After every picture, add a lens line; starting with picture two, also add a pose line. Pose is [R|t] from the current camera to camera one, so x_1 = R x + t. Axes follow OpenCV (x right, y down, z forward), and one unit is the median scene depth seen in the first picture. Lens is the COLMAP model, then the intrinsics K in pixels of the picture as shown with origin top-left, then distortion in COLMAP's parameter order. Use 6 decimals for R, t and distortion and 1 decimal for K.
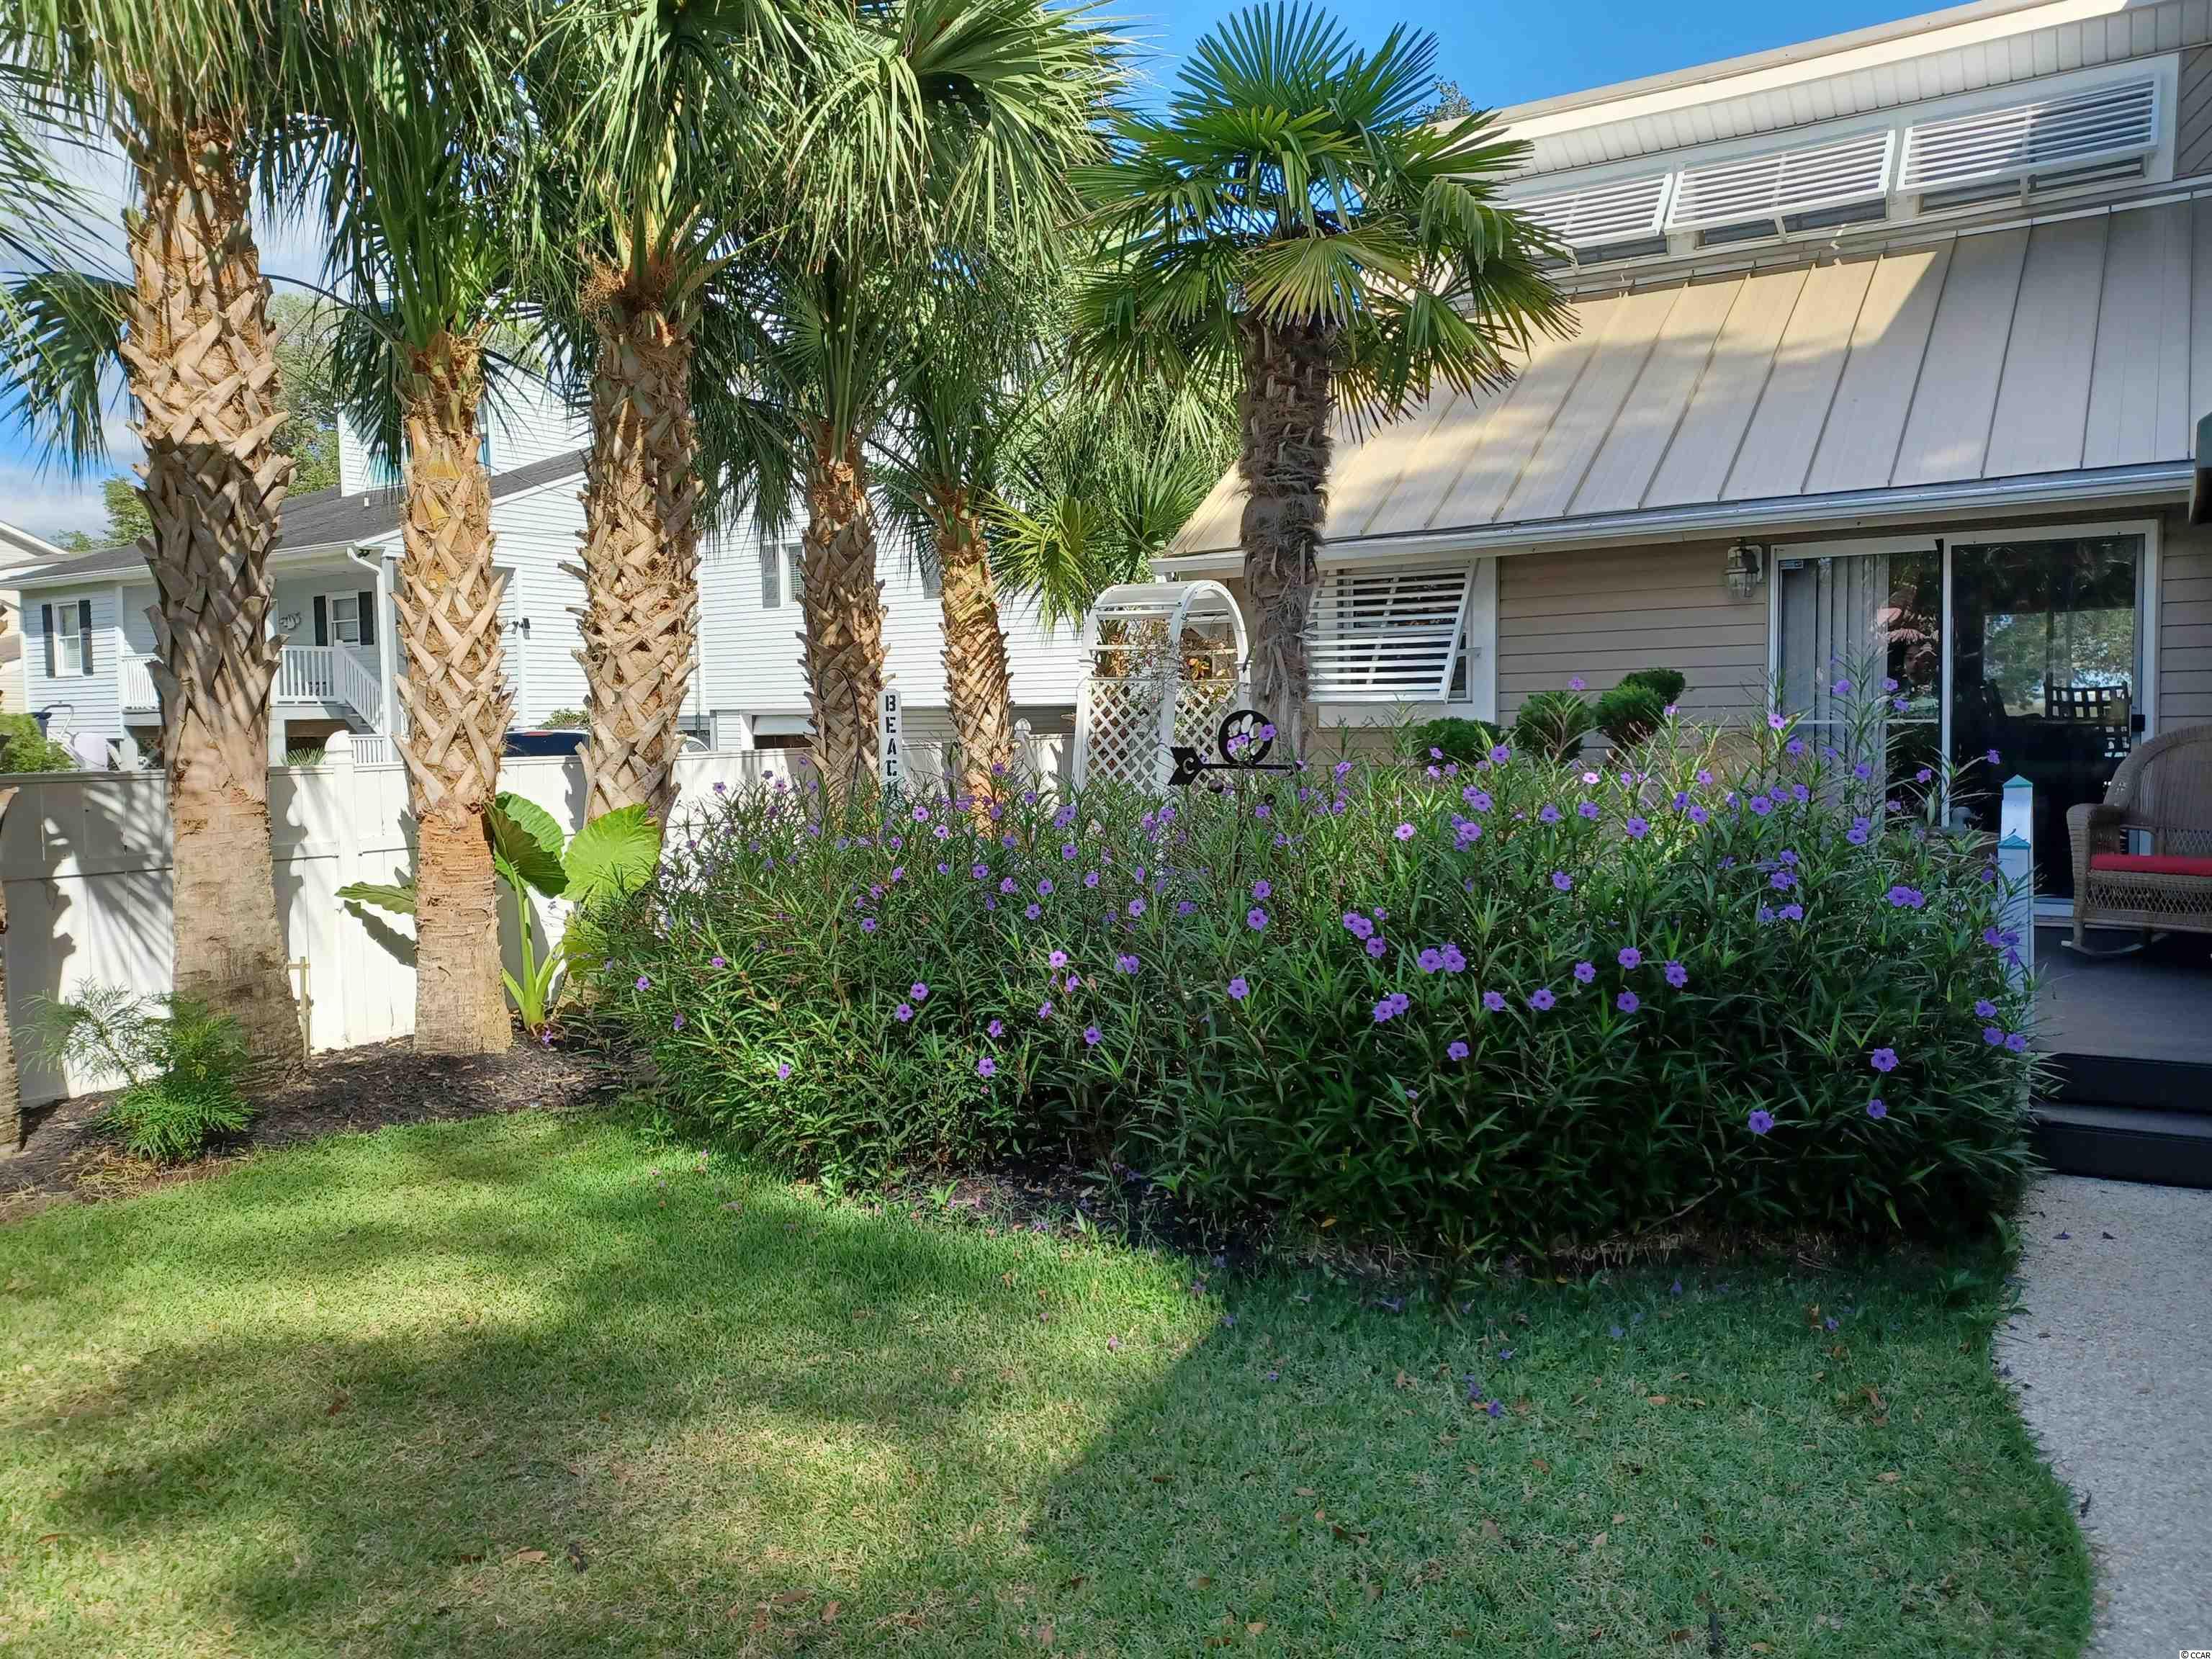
lens RADIAL K [[1595.1, 0, 1113.8], [0, 1595.1, 830.0], [0, 0, 1]] dist [0.093757, -0.112384]
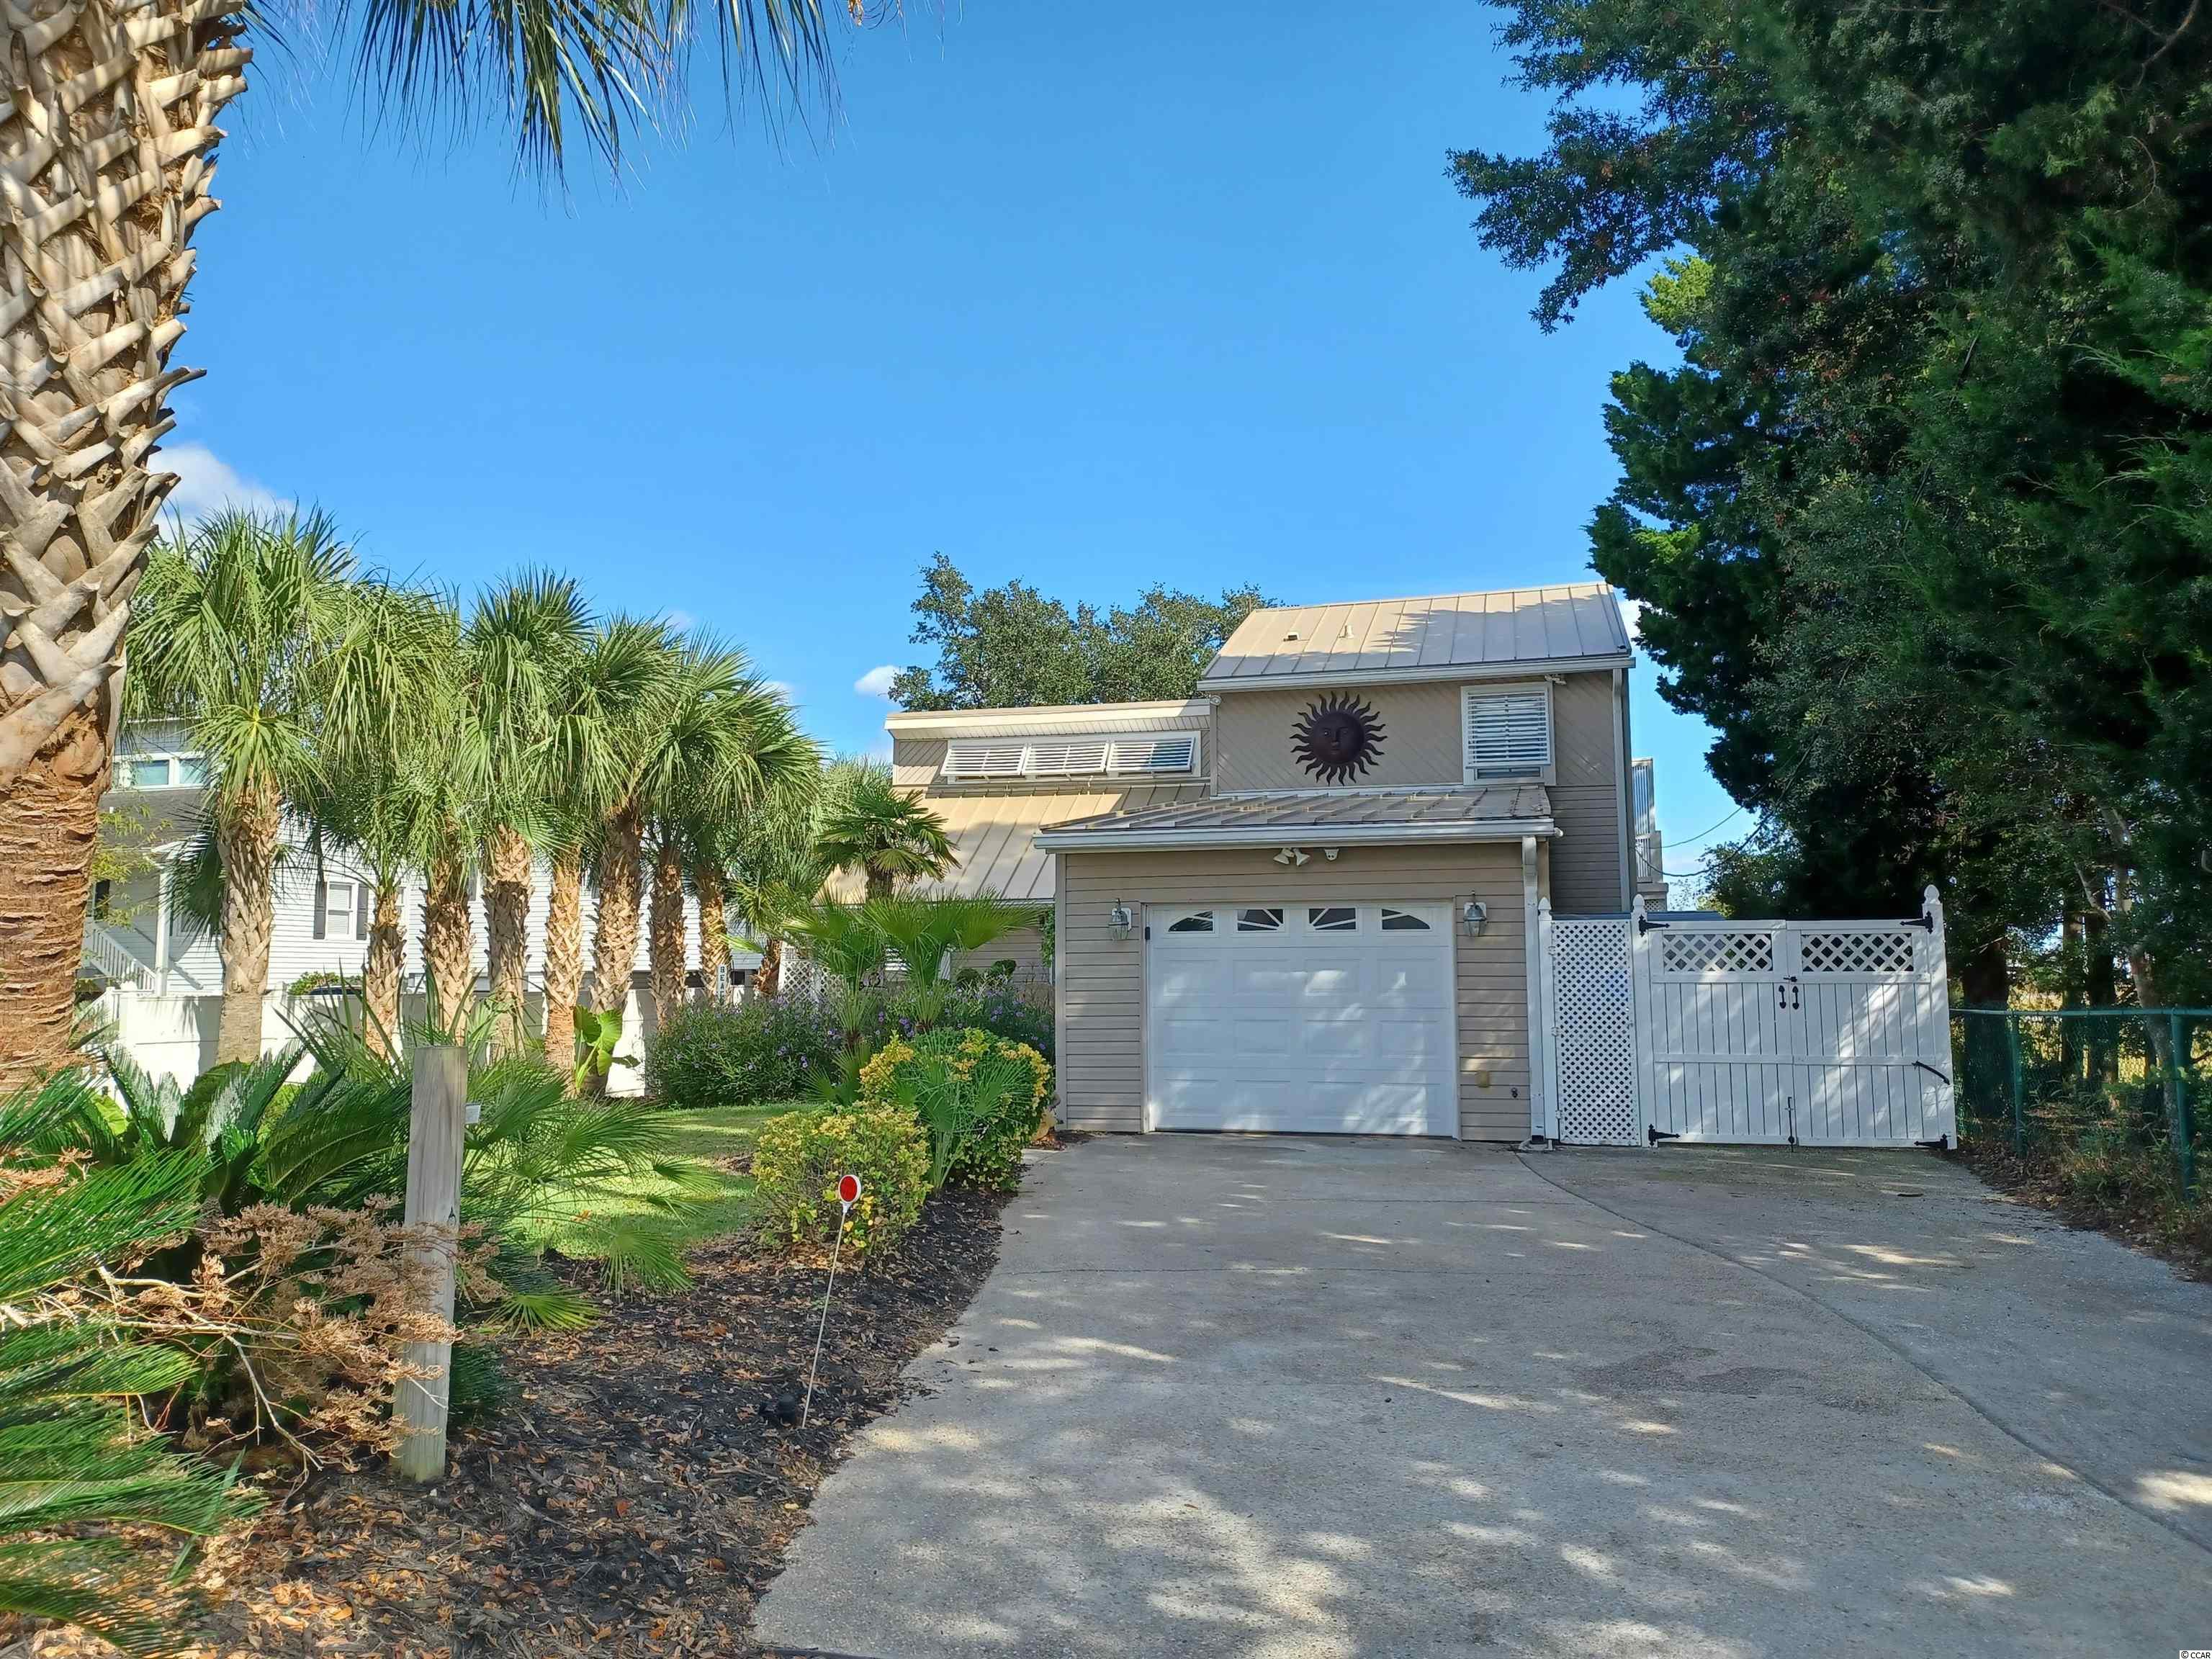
lens RADIAL K [[1590.8, 0, 1106.0], [0, 1590.8, 829.5], [0, 0, 1]] dist [0.091557, -0.113656]
pose [[0.954942, 0.037842, 0.294369, -0.291007], [0.011701, 0.986267, -0.164744, 0.124392], [-0.296560, 0.160766, 0.941385, -1.578512]]
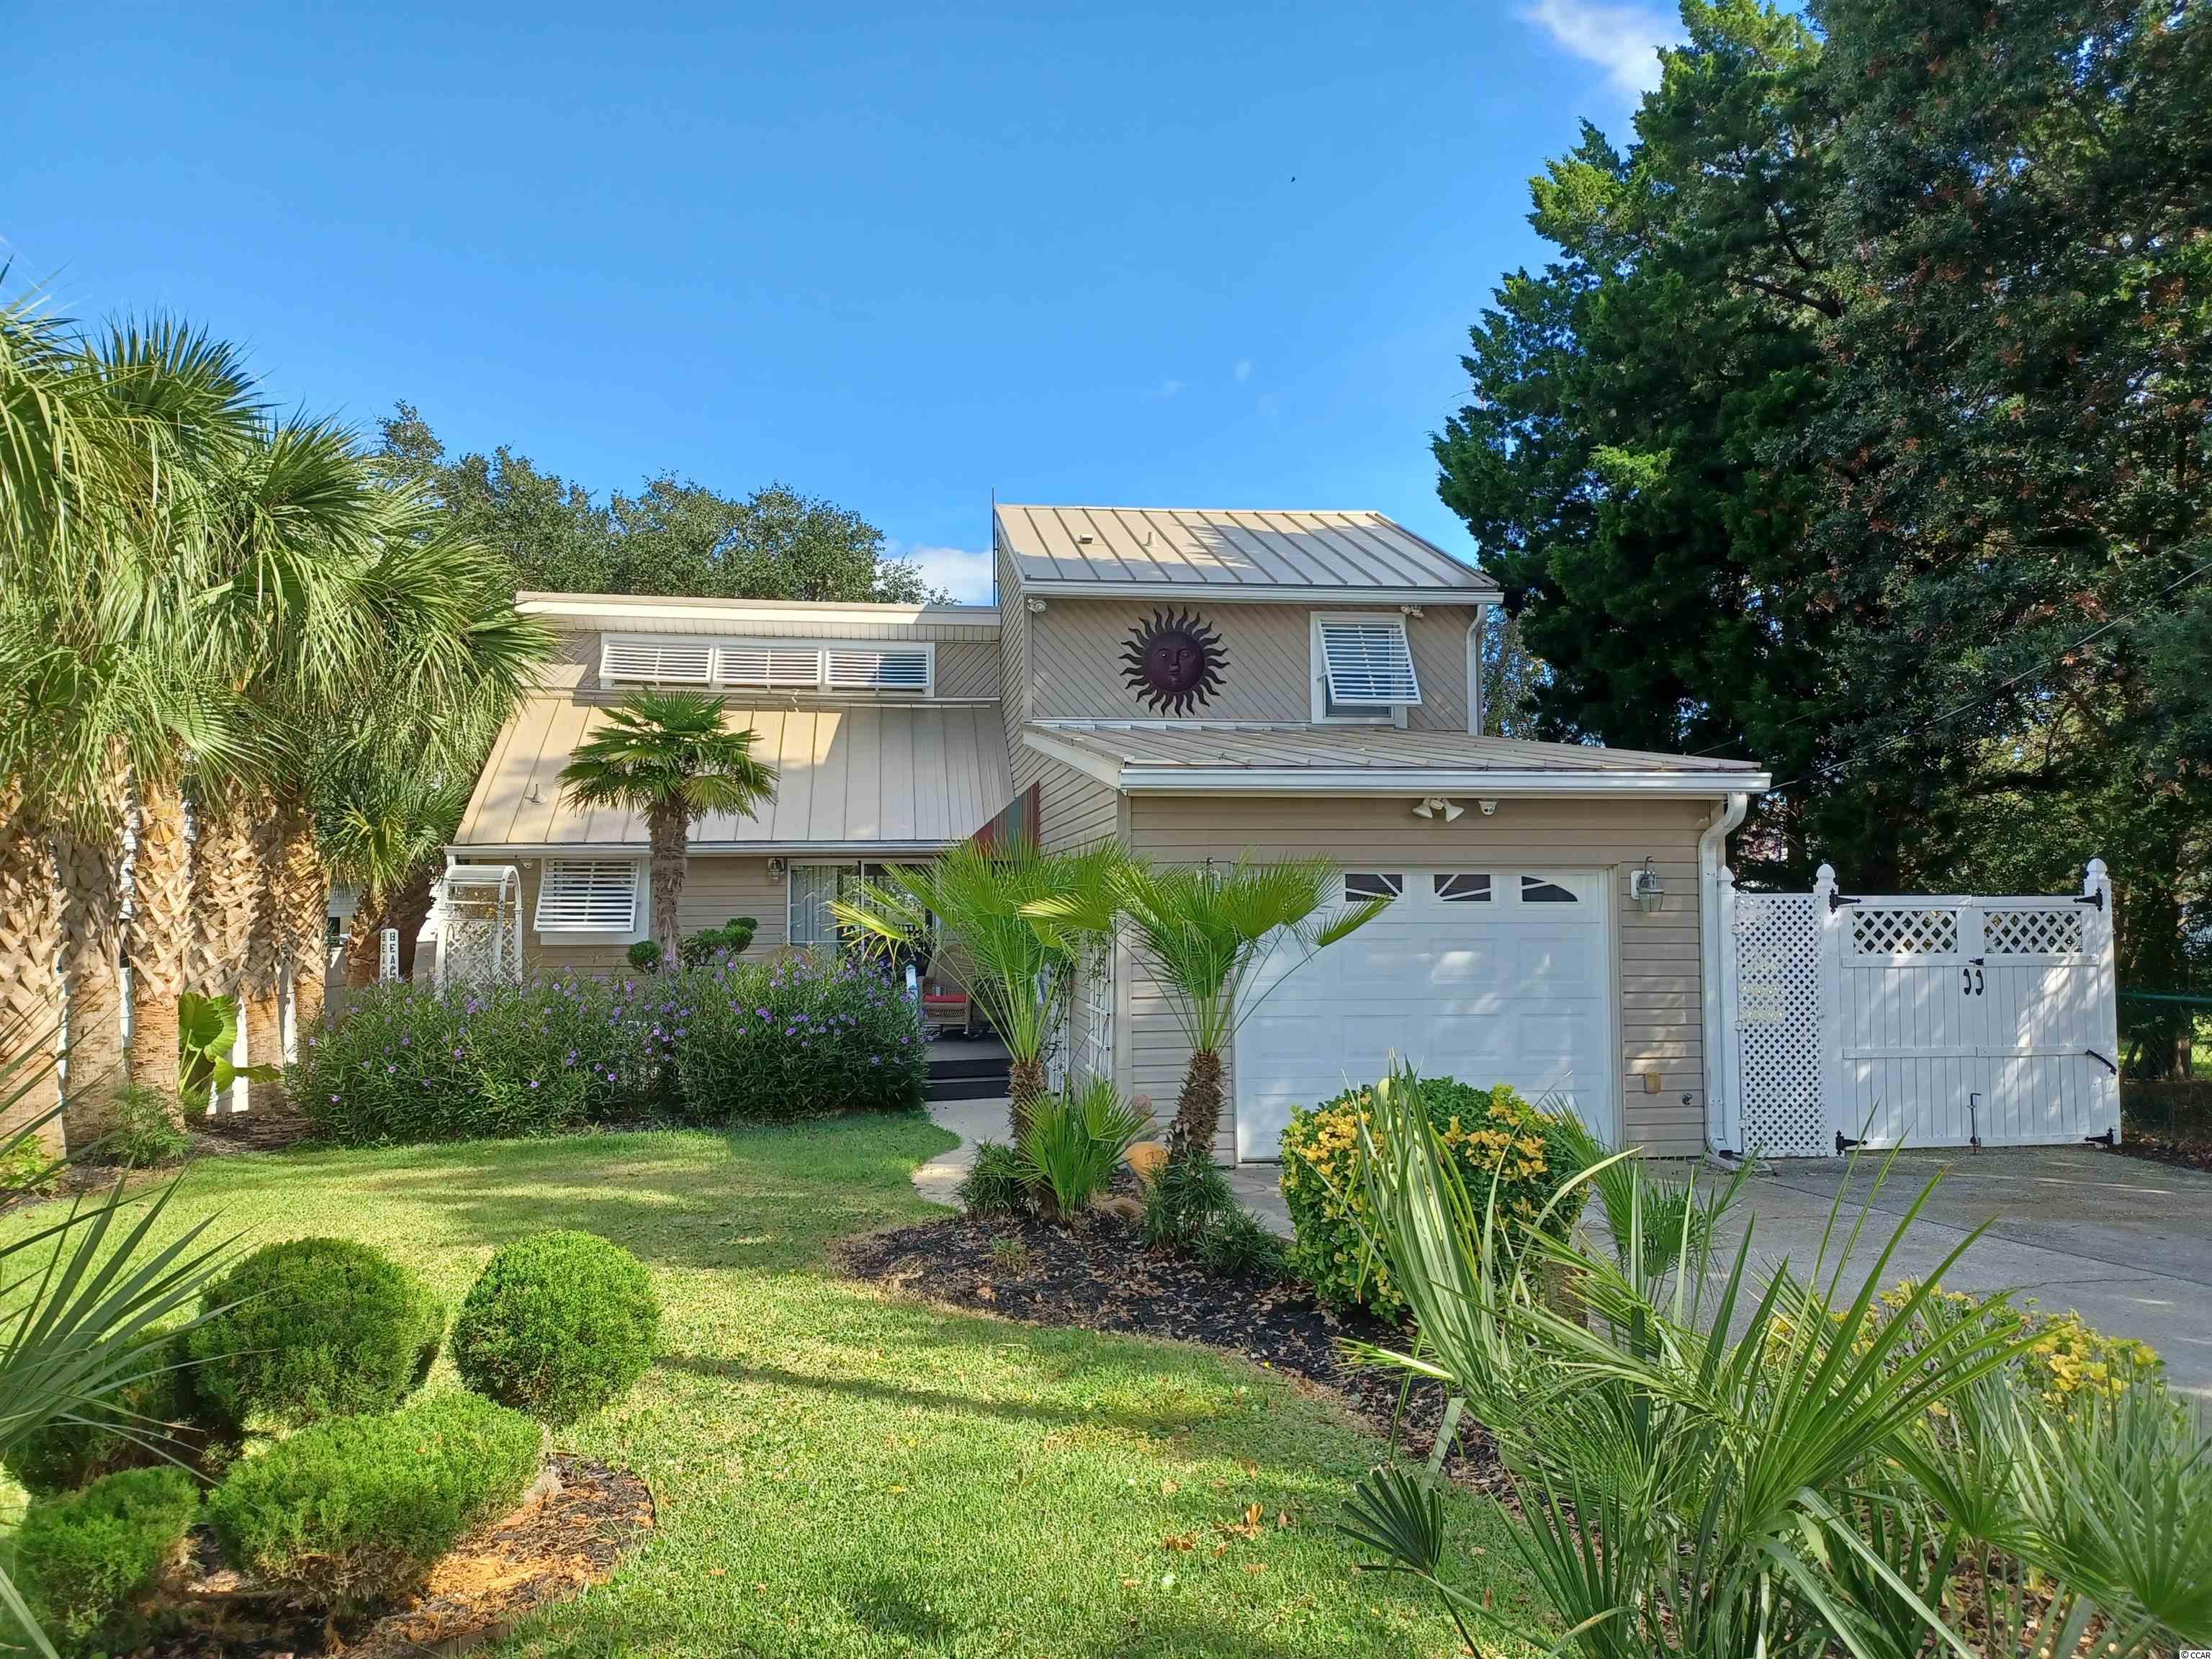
lens RADIAL K [[1590.8, 0, 1106.0], [0, 1590.8, 829.5], [0, 0, 1]] dist [0.091557, -0.113656]
pose [[0.764411, 0.042231, 0.643345, -0.655067], [0.038069, 0.993155, -0.110427, 0.033945], [-0.643605, 0.108903, 0.757571, -0.899115]]
